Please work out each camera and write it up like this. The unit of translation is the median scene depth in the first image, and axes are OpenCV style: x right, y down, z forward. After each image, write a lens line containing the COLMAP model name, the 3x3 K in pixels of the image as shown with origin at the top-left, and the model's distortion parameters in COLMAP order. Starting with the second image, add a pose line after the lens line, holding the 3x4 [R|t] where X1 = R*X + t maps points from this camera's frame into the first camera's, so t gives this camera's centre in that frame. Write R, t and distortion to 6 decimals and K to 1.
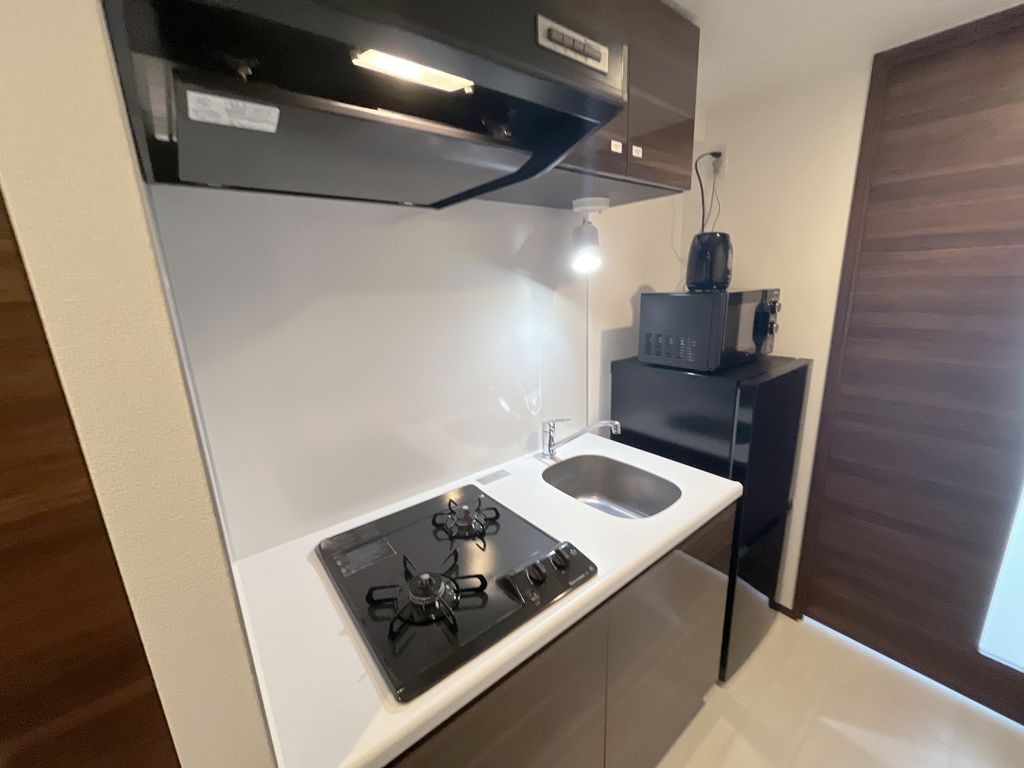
lens RADIAL K [[412.2, 0, 512.3], [0, 412.2, 384.2], [0, 0, 1]] dist [0.000551, -0.000873]
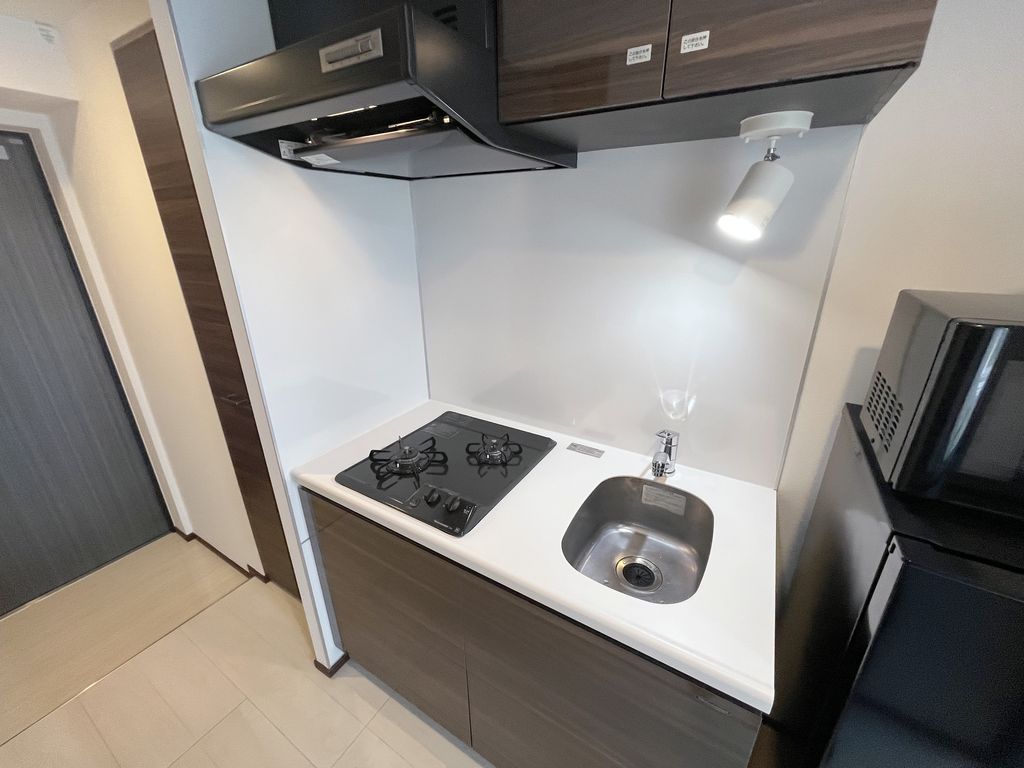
lens RADIAL K [[412.2, 0, 511.7], [0, 412.2, 382.9], [0, 0, 1]] dist [0.000551, -0.000873]
pose [[0.340888, 0.374857, -0.862135, 0.722224], [-0.222992, 0.923133, 0.313208, -0.201042], [0.913274, 0.085480, 0.398275, 0.468644]]
